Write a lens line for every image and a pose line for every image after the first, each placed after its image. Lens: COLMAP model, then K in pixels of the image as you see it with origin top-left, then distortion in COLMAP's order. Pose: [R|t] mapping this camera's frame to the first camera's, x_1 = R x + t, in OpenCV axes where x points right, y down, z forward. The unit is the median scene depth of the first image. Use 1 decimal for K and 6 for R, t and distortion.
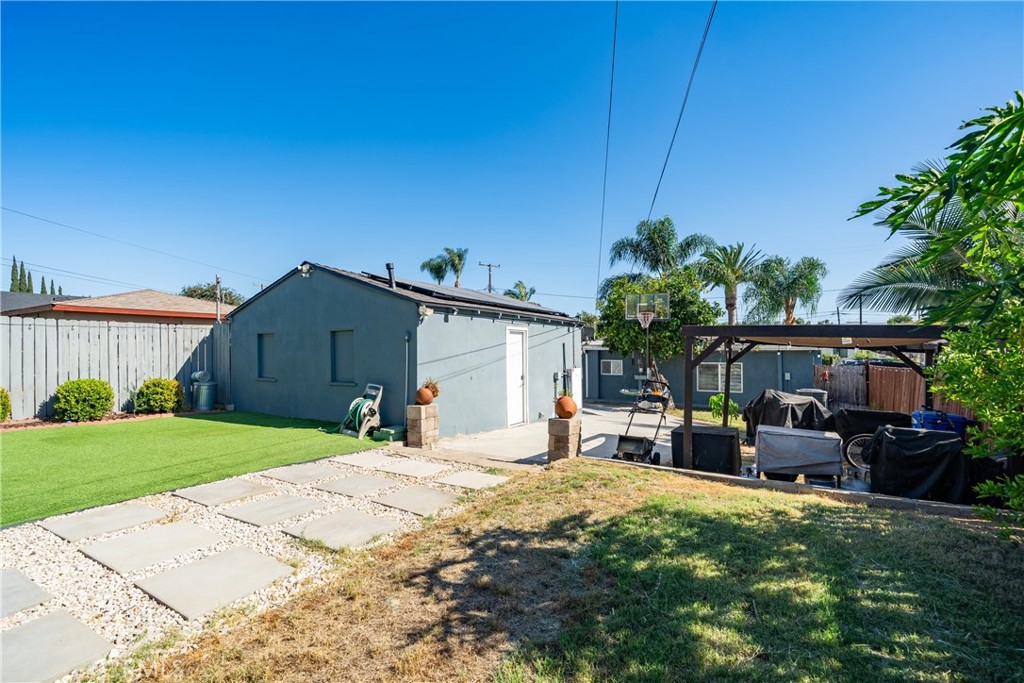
lens RADIAL K [[460.4, 0, 511.9], [0, 460.4, 338.9], [0, 0, 1]] dist [0.001290, 0.000053]
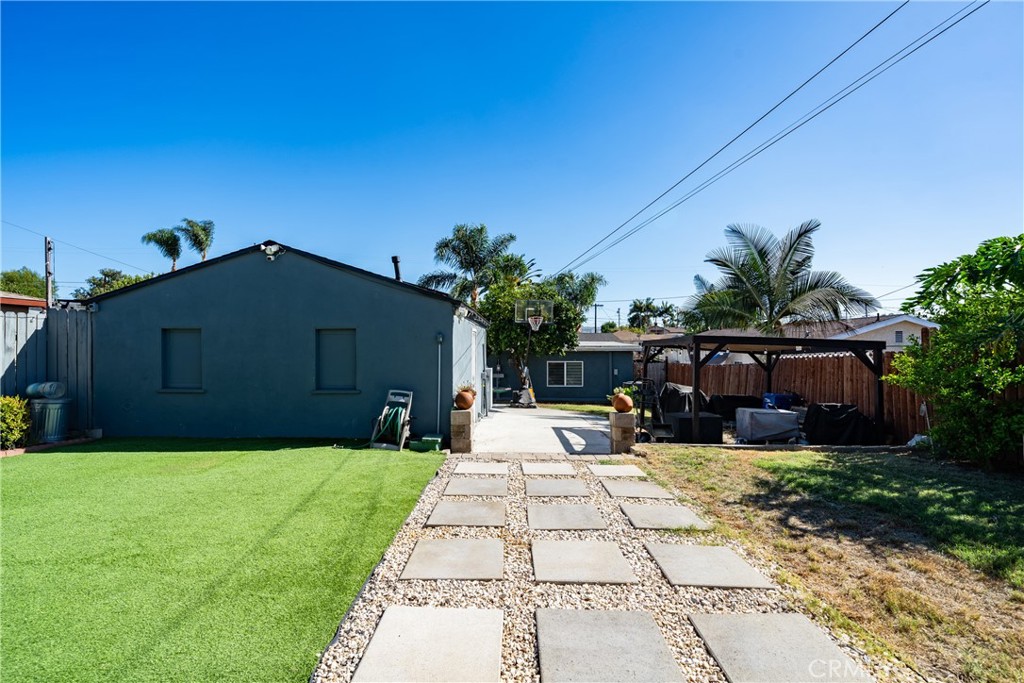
lens RADIAL K [[468.4, 0, 522.1], [0, 468.4, 340.0], [0, 0, 1]] dist [0.001011, 0.000342]
pose [[0.858024, 0.014429, 0.513407, -0.548328], [-0.019300, 0.999805, 0.004156, -0.008948], [-0.513247, -0.013474, 0.858135, 0.085975]]
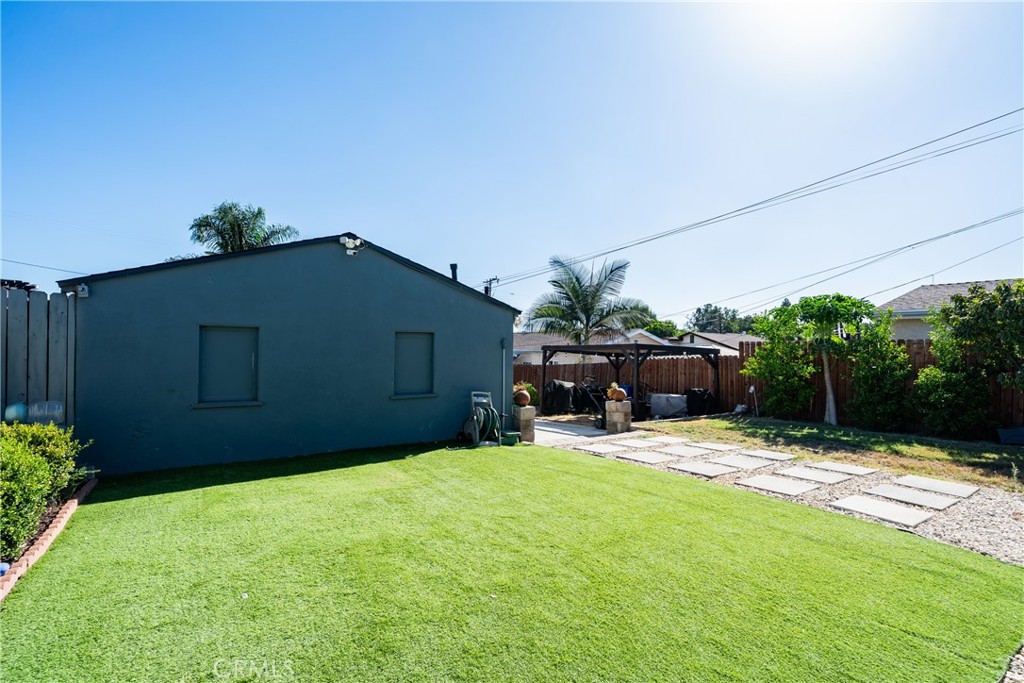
lens RADIAL K [[460.4, 0, 511.9], [0, 460.4, 338.9], [0, 0, 1]] dist [0.001290, 0.000053]
pose [[0.422929, 0.031092, 0.905629, -1.115581], [-0.036979, 0.999171, -0.017034, 0.000829], [-0.905408, -0.026285, 0.423728, 0.514067]]
